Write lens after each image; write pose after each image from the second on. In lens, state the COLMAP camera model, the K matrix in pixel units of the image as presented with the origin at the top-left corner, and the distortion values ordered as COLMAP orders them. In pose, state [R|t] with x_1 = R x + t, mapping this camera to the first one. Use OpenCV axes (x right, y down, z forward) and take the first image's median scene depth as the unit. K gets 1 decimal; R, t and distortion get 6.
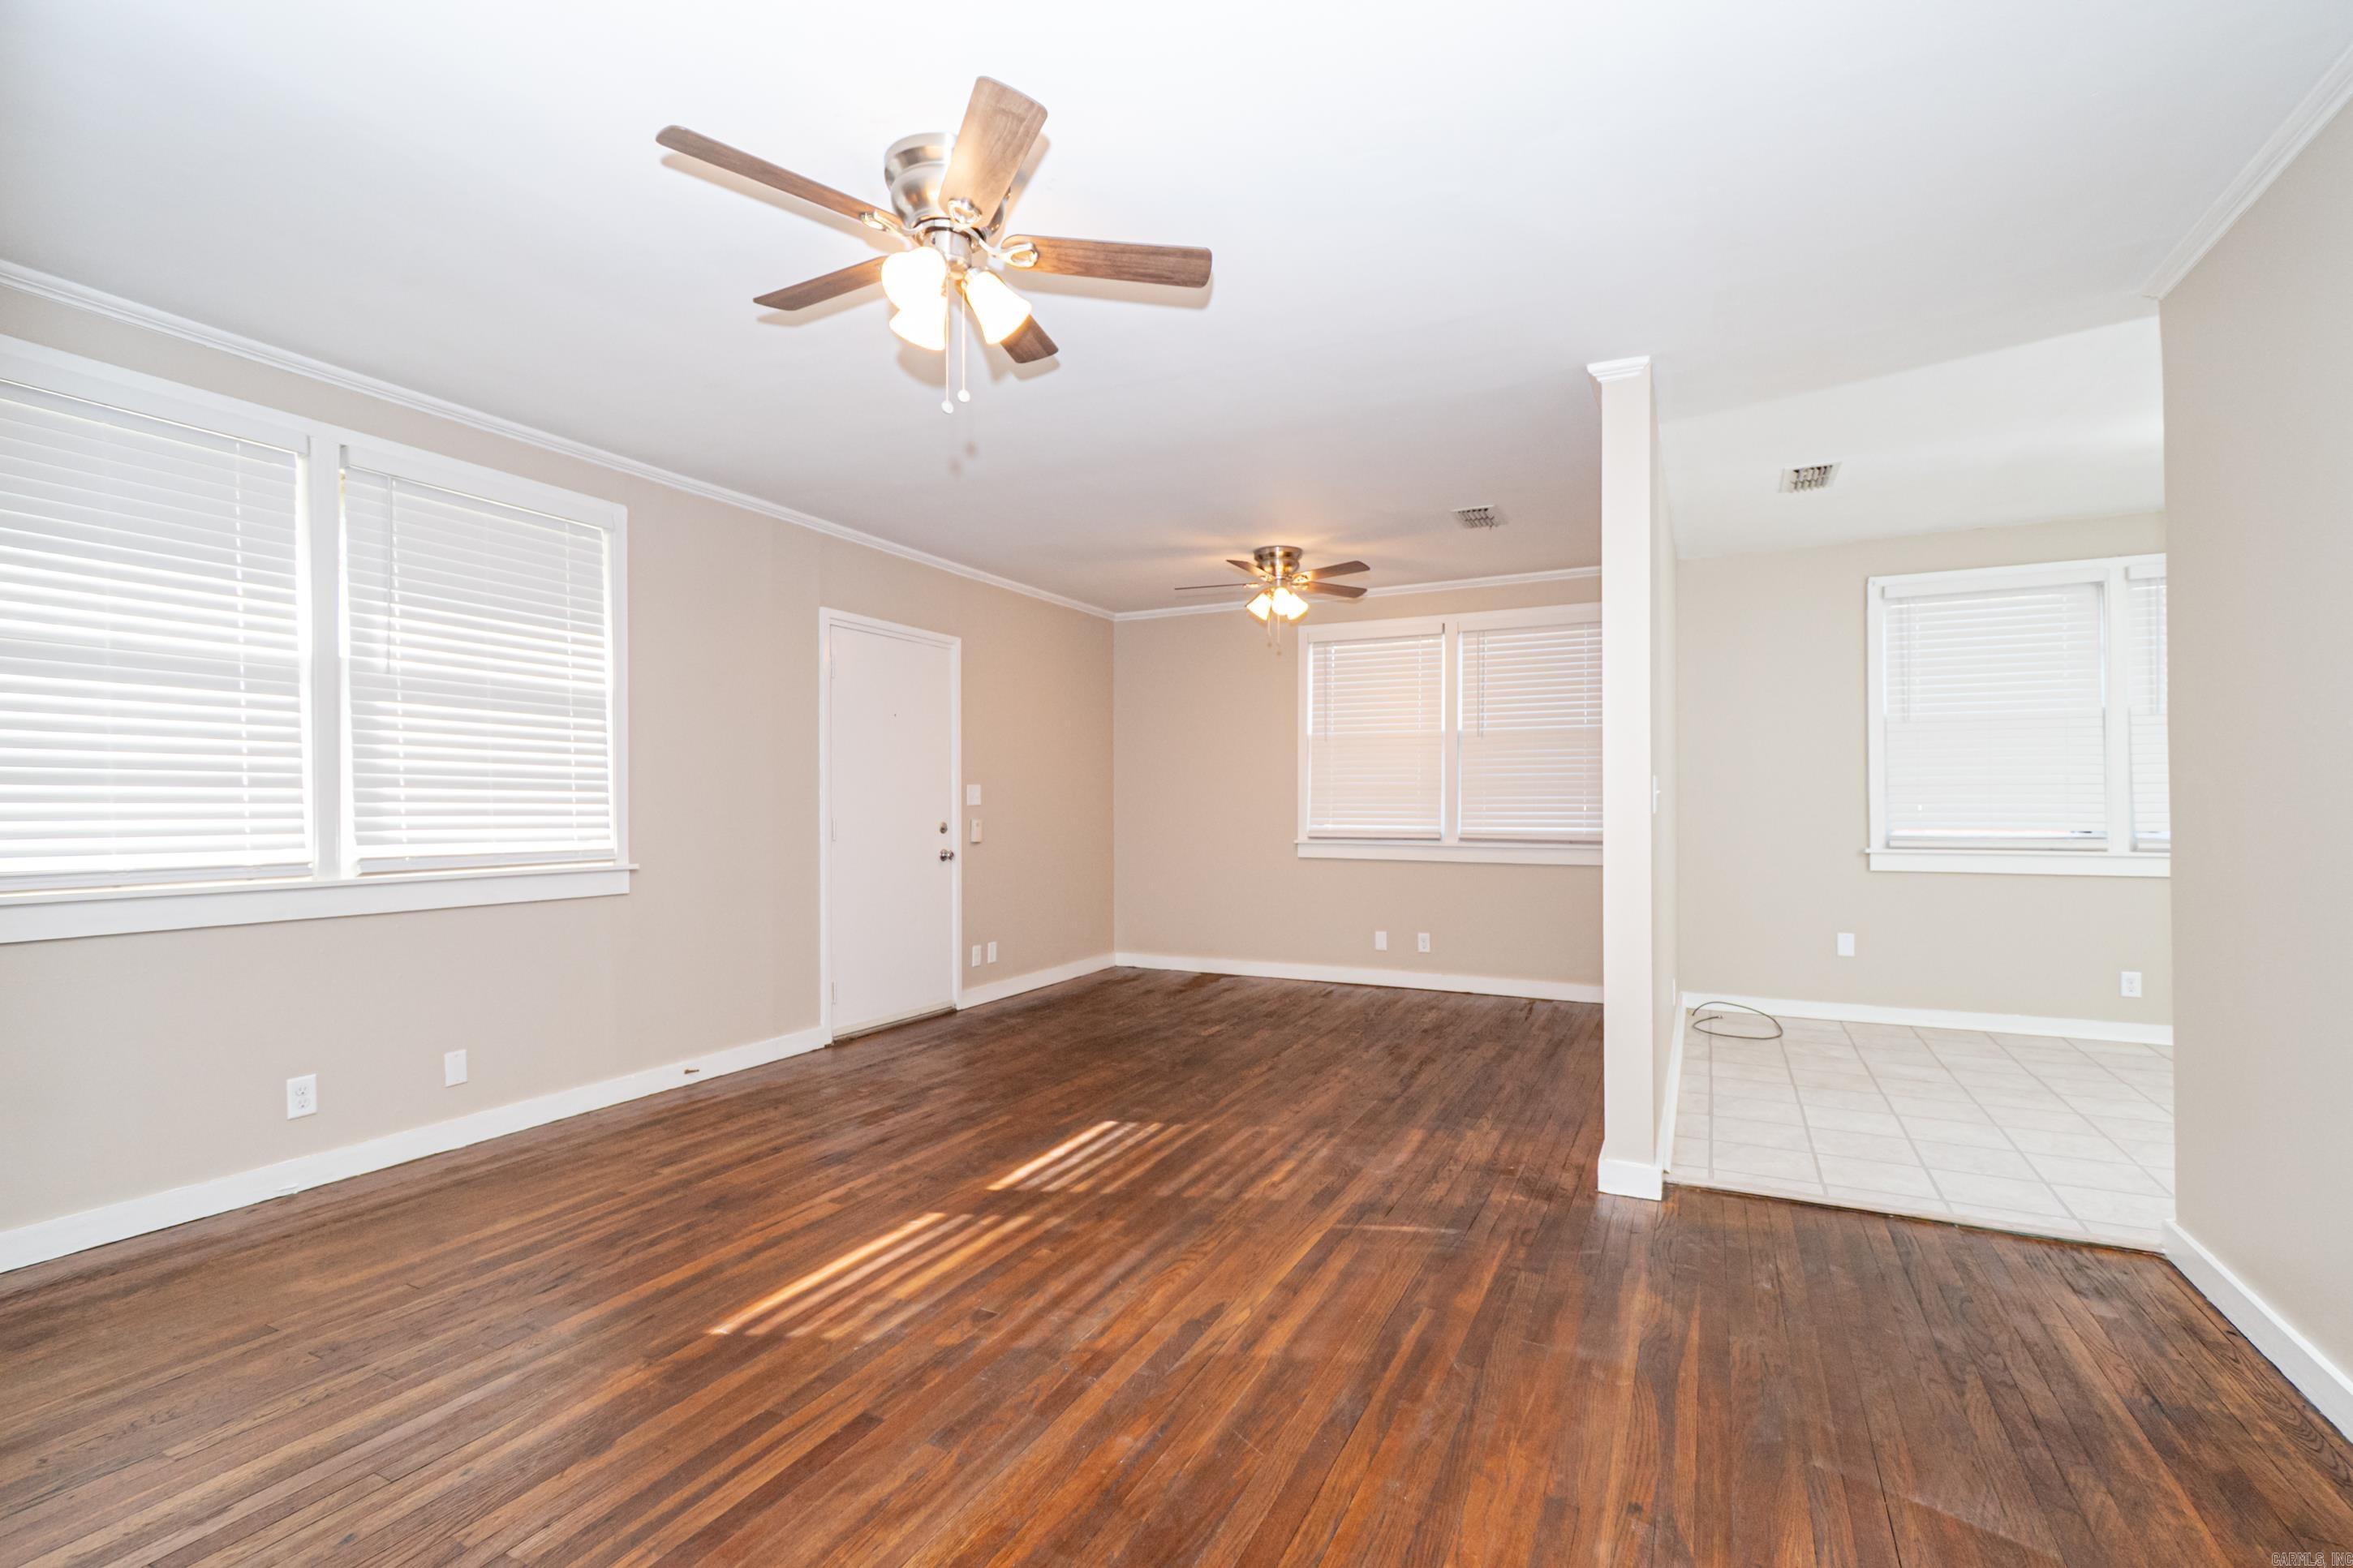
lens RADIAL K [[1044.0, 0, 1185.7], [0, 1044.0, 796.5], [0, 0, 1]] dist [0.012253, -0.005507]
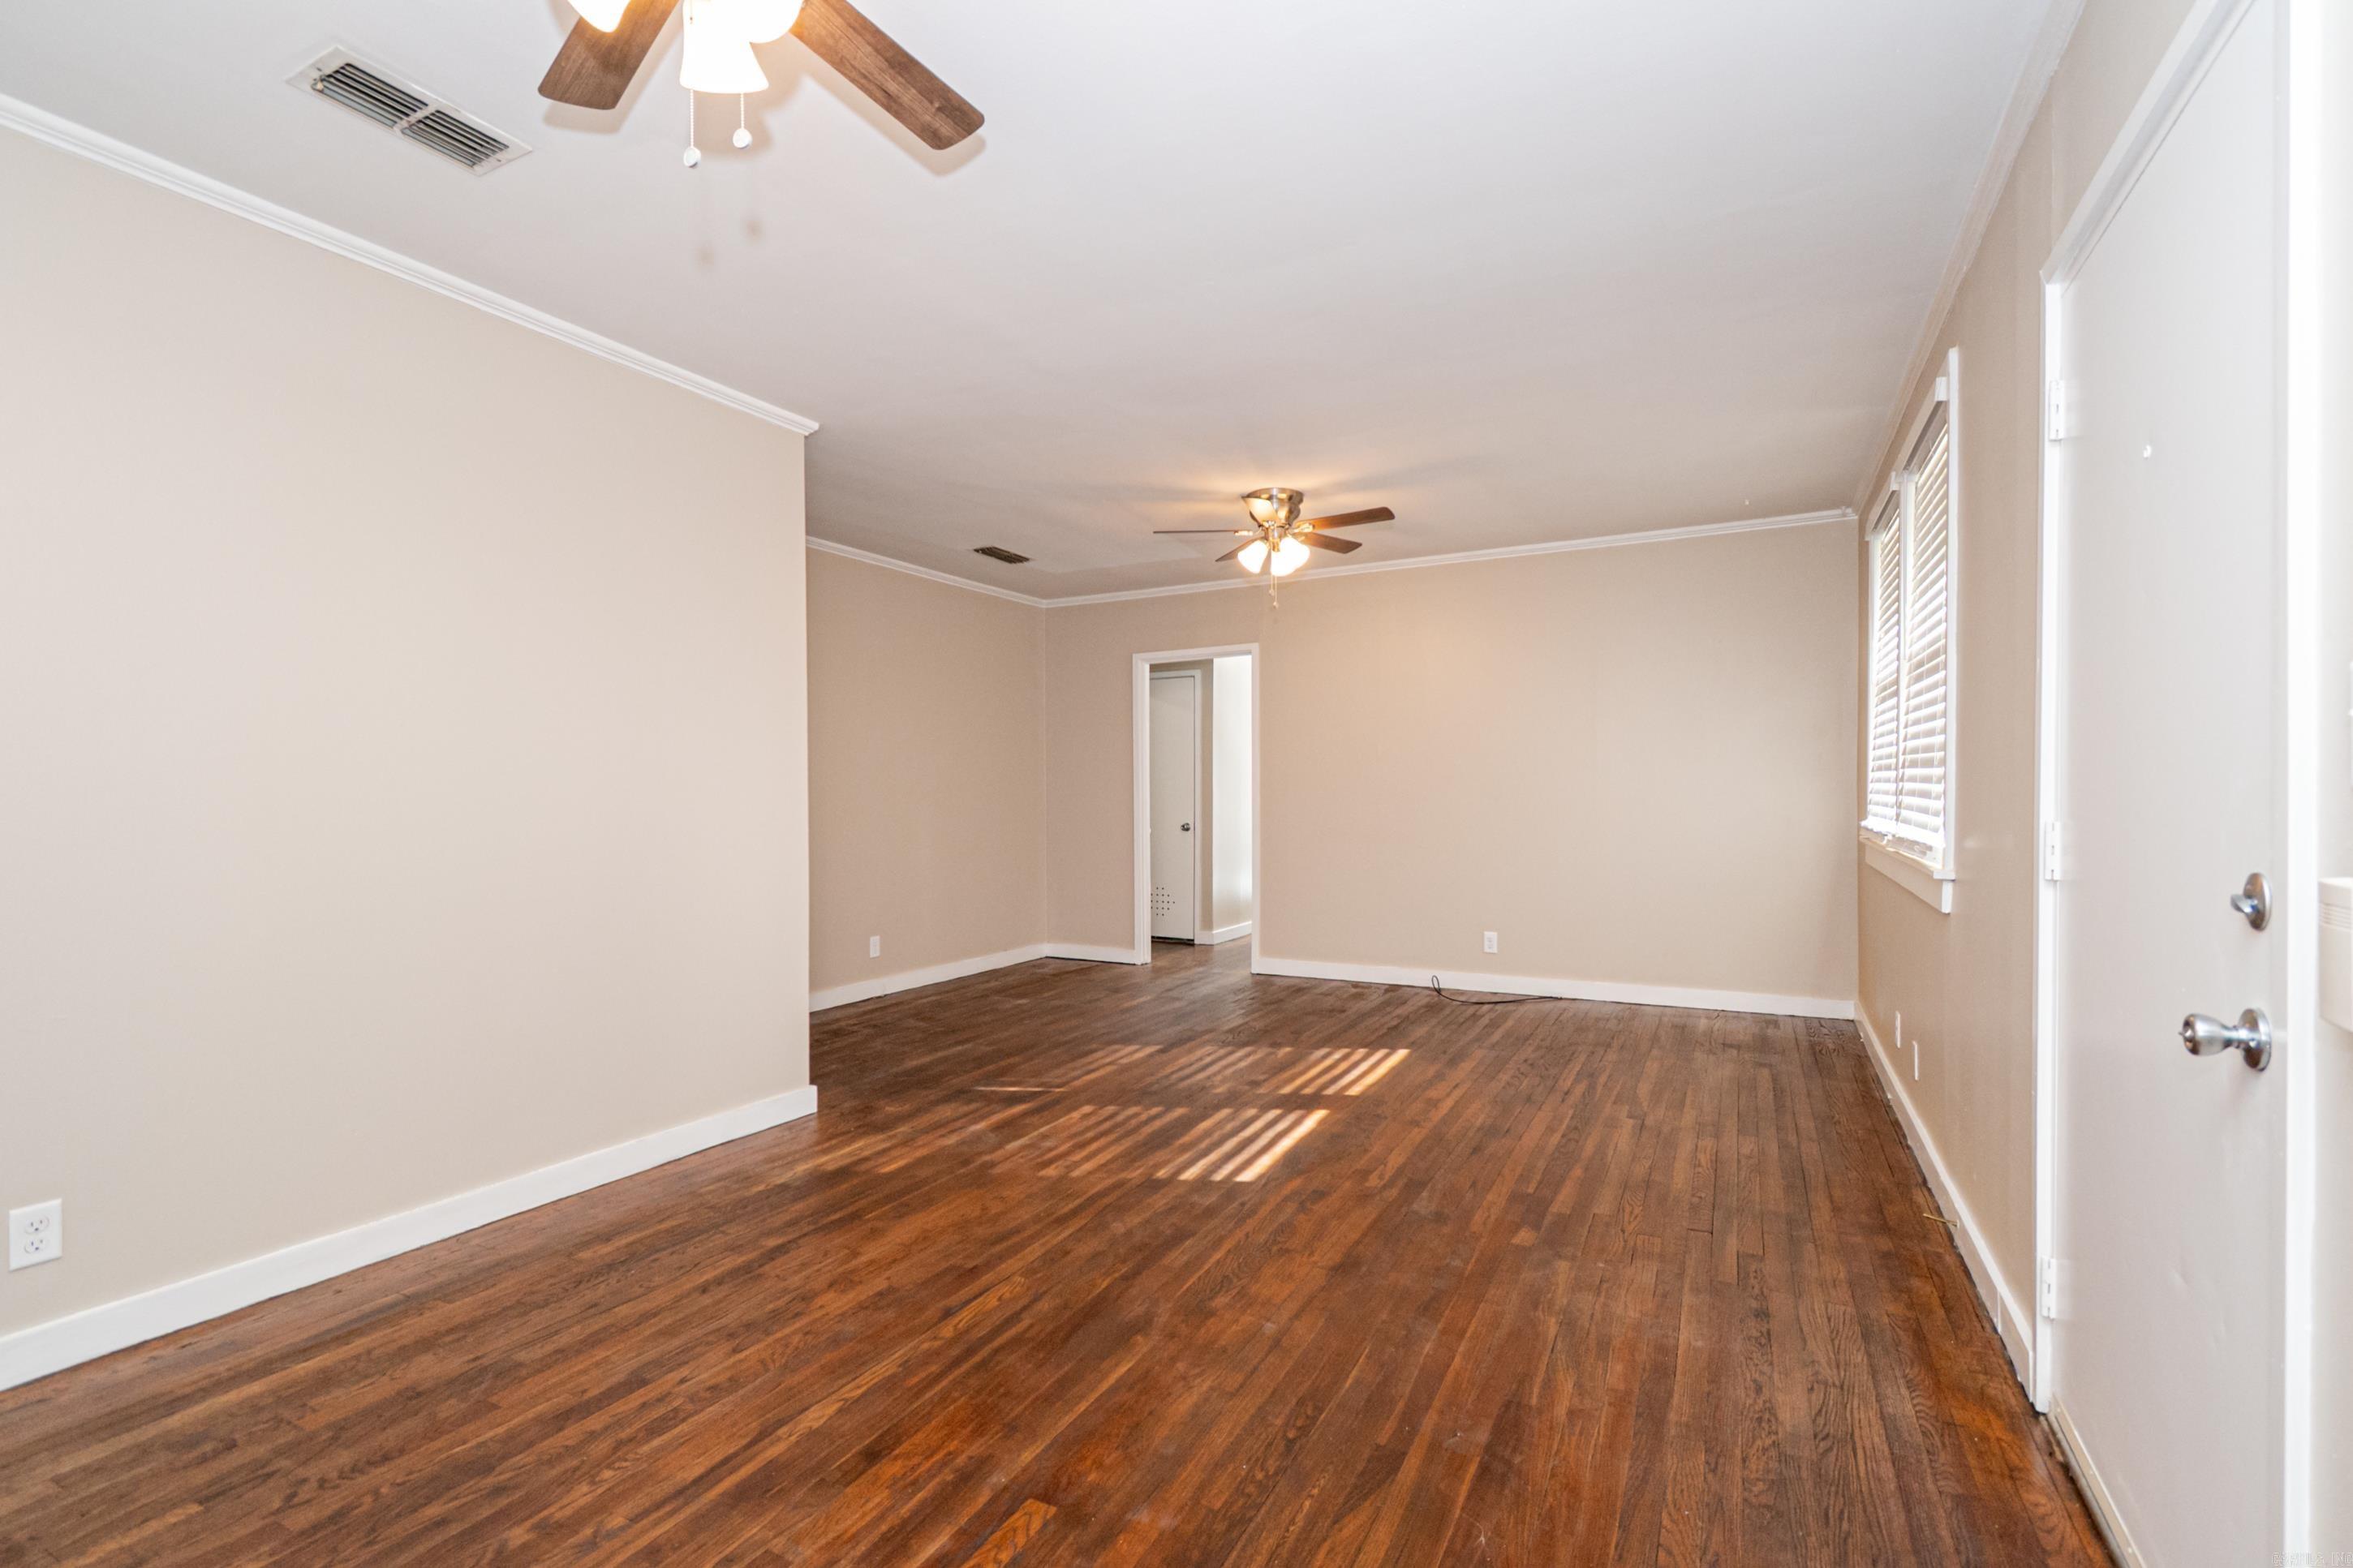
lens RADIAL K [[1044.0, 0, 1185.7], [0, 1044.0, 796.5], [0, 0, 1]] dist [0.012253, -0.005507]
pose [[-0.999618, -0.002787, 0.027482, -0.059475], [-0.002651, 0.999984, 0.004992, 0.011510], [-0.027495, 0.004917, -0.999610, 2.188705]]
